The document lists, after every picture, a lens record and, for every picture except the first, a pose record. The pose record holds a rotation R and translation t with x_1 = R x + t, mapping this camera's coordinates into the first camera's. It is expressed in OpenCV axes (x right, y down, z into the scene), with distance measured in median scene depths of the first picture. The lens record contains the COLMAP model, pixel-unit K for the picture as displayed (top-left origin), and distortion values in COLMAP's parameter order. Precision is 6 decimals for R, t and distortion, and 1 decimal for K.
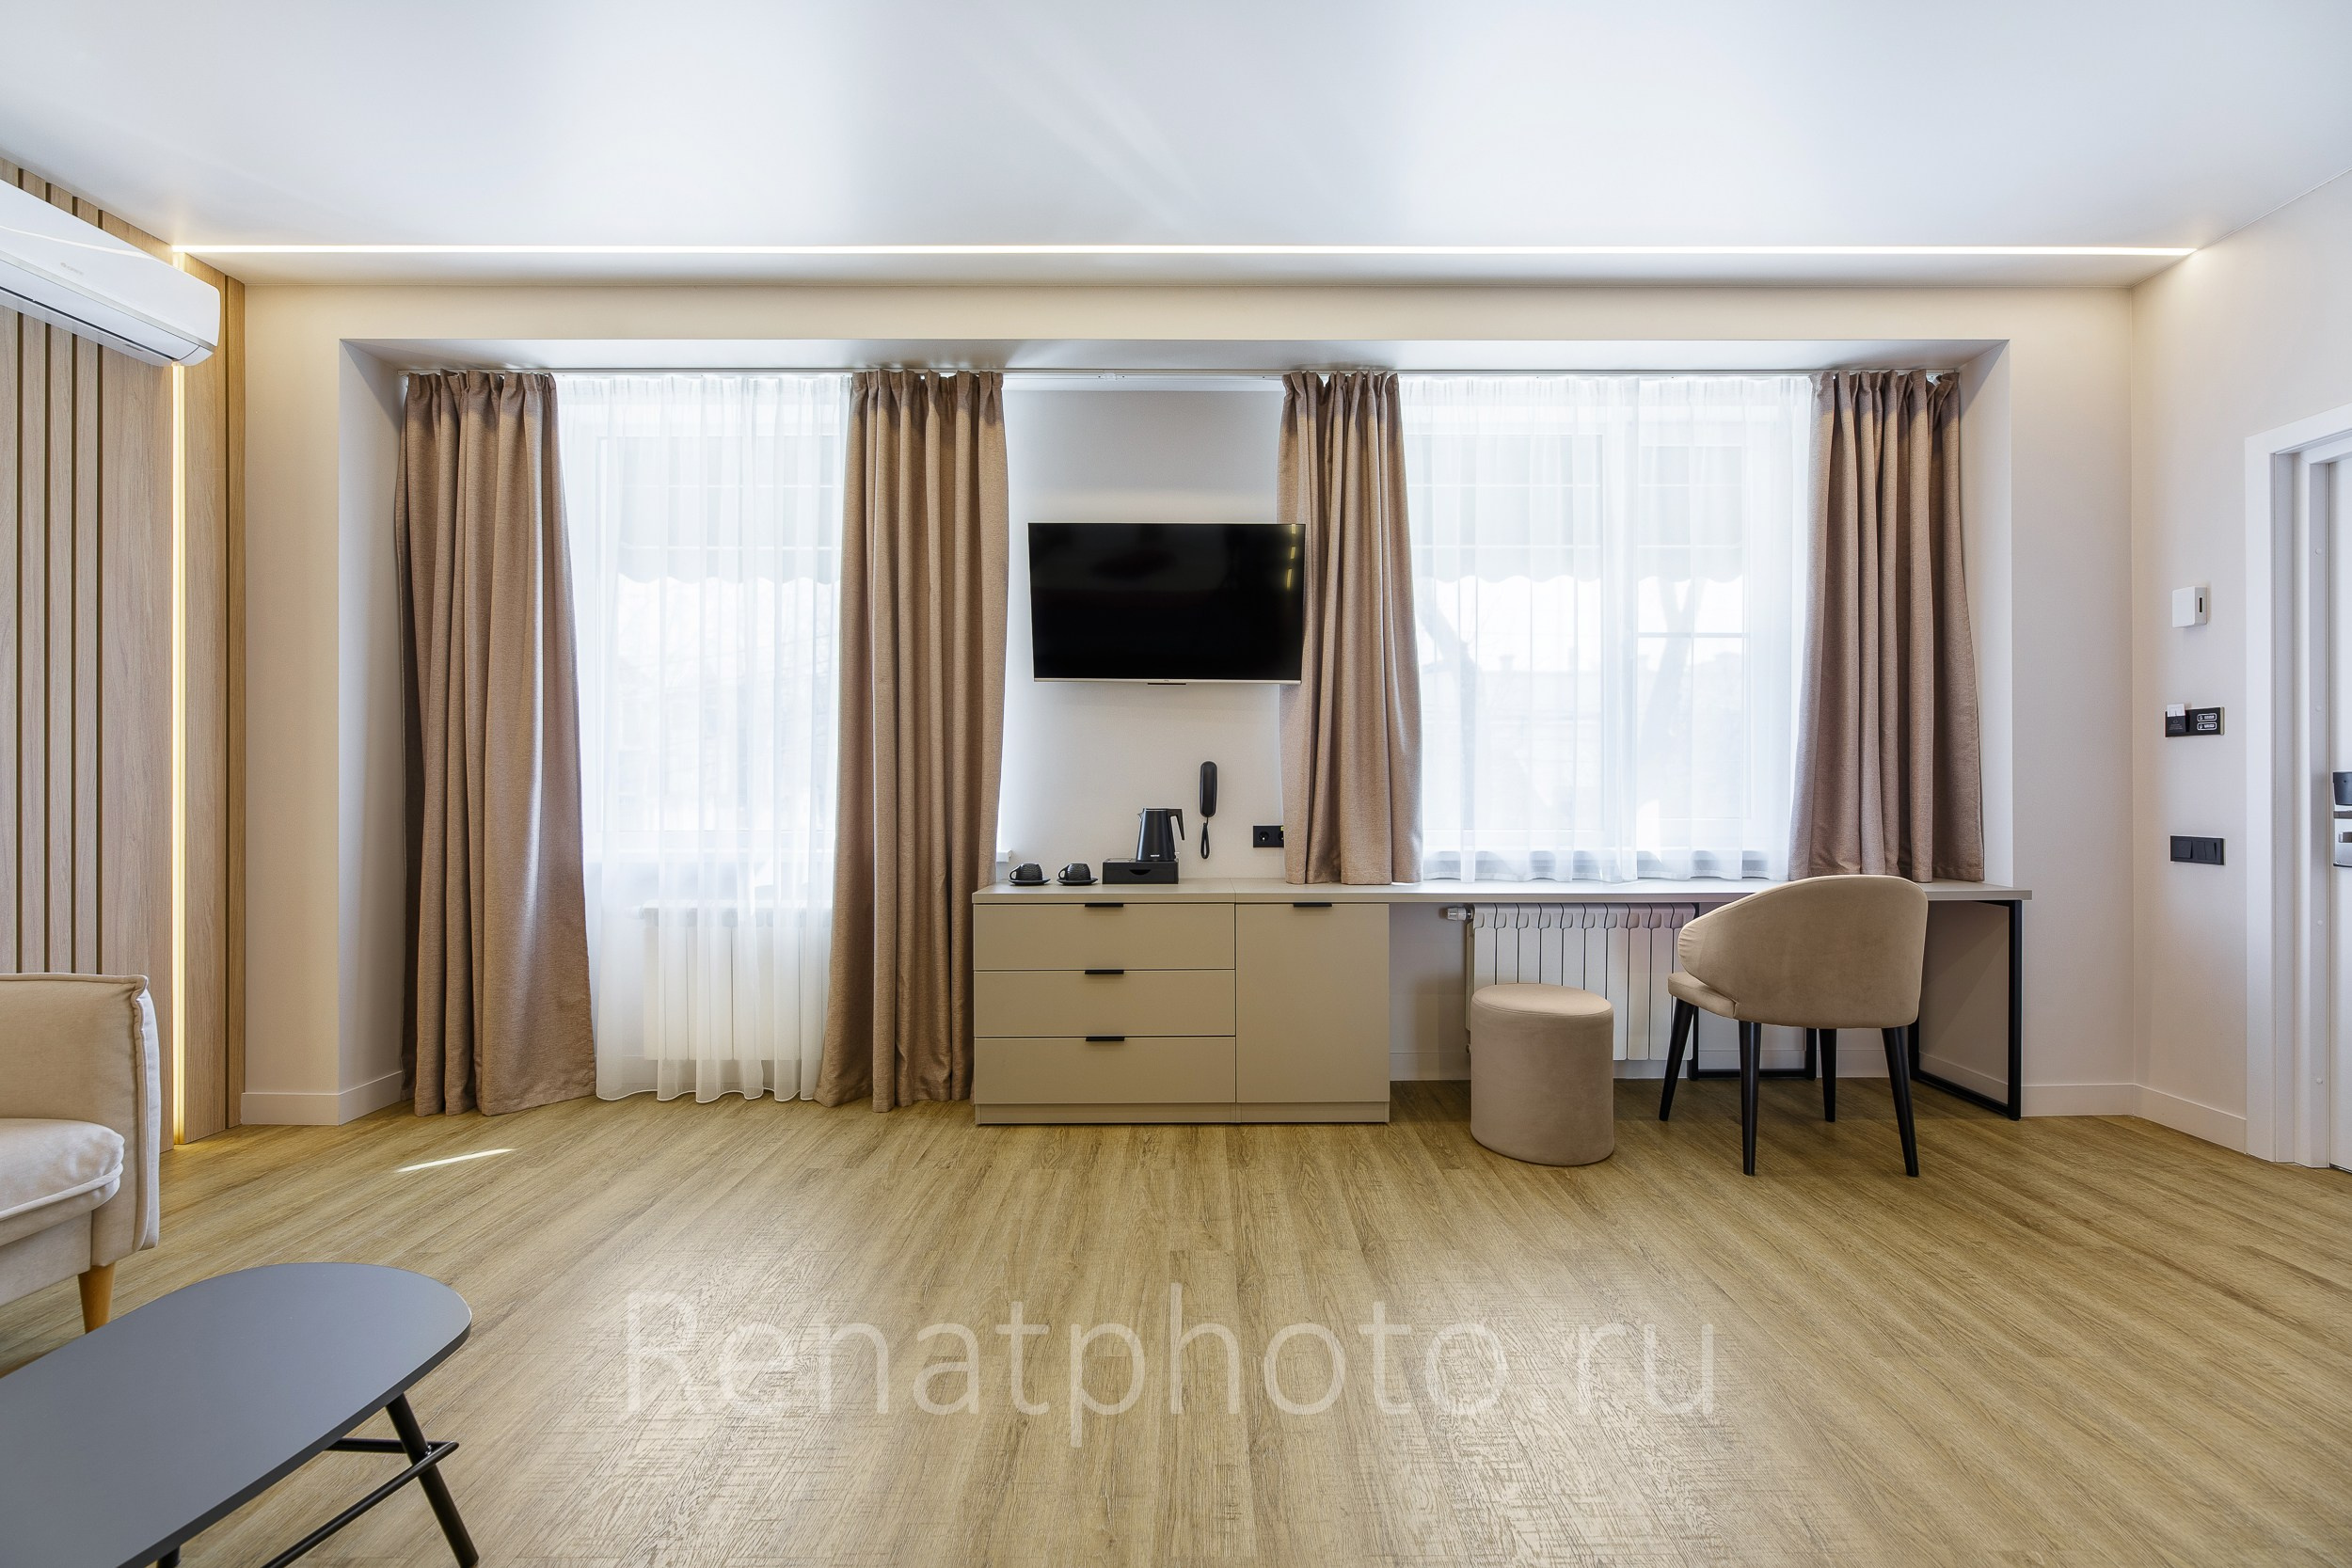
lens RADIAL K [[957.5, 0, 1176.0], [0, 957.5, 784.0], [0, 0, 1]] dist [0.000080, 0.000061]
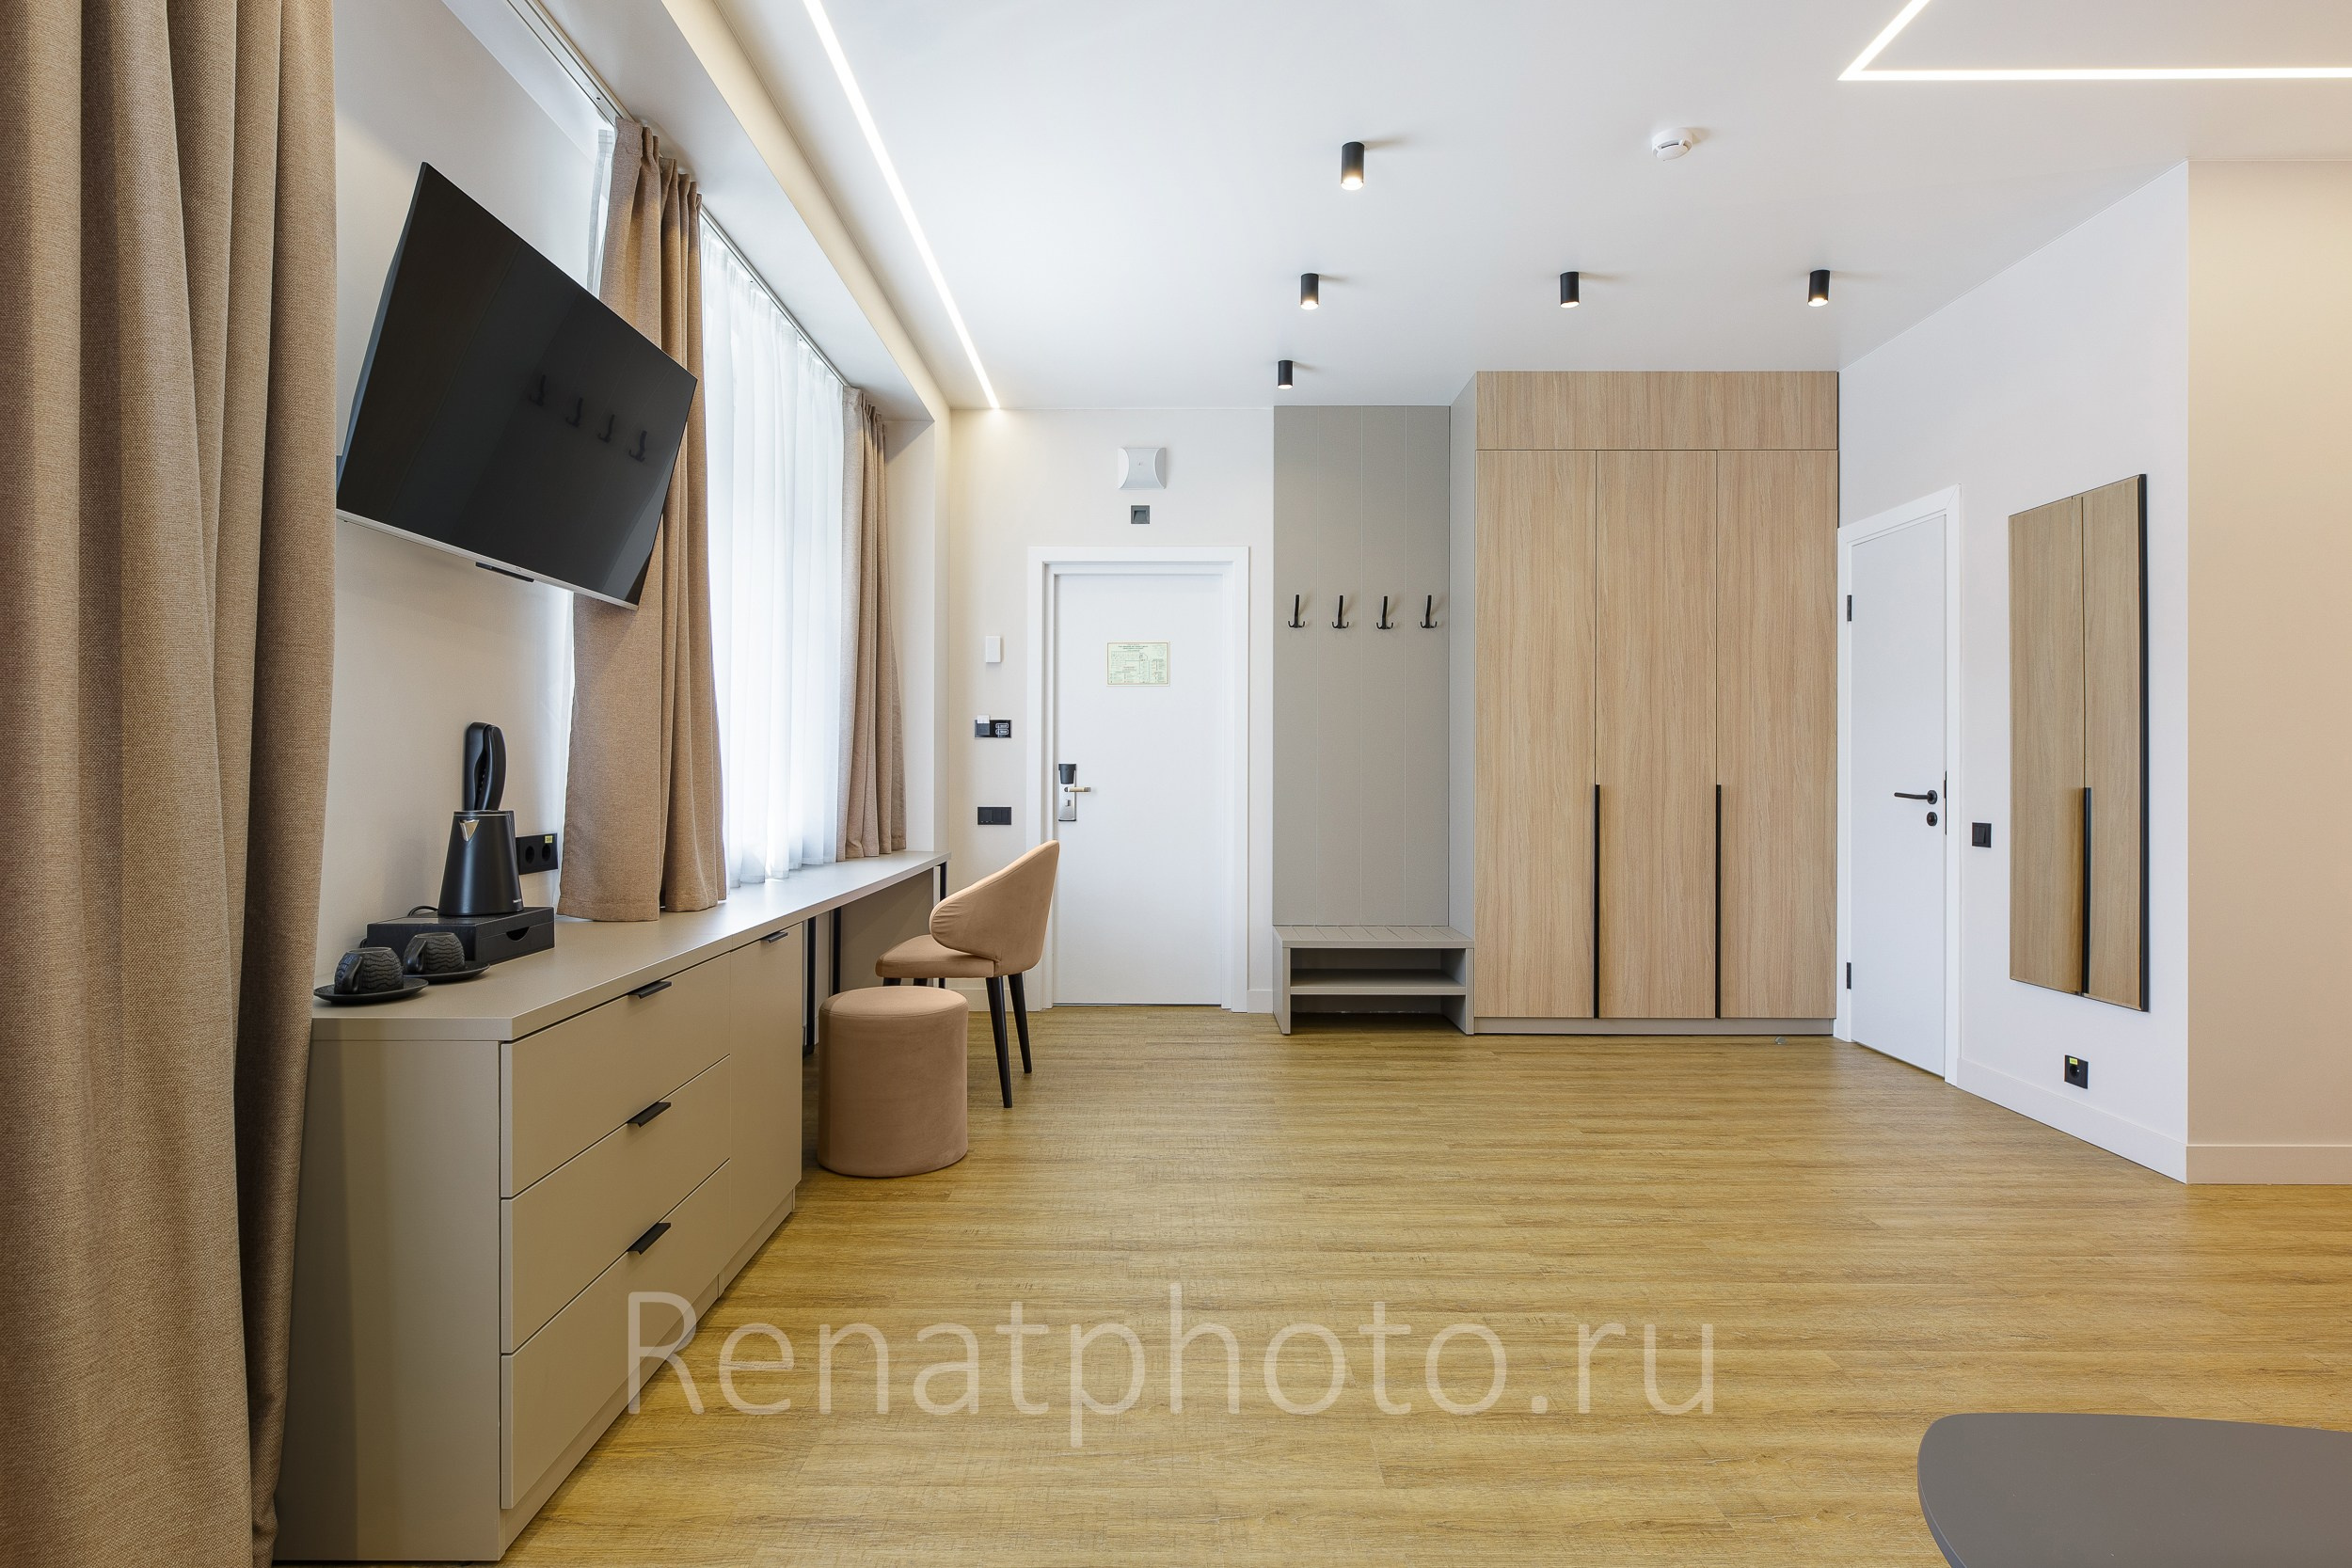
lens RADIAL K [[1186.3, 0, 1176.0], [0, 1186.3, 784.0], [0, 0, 1]] dist [-0.046444, 0.000103]
pose [[-0.008954, -0.005694, 0.999944, -0.769776], [-0.005281, 0.999970, 0.005647, 0.008690], [-0.999946, -0.005230, -0.008984, 0.757049]]
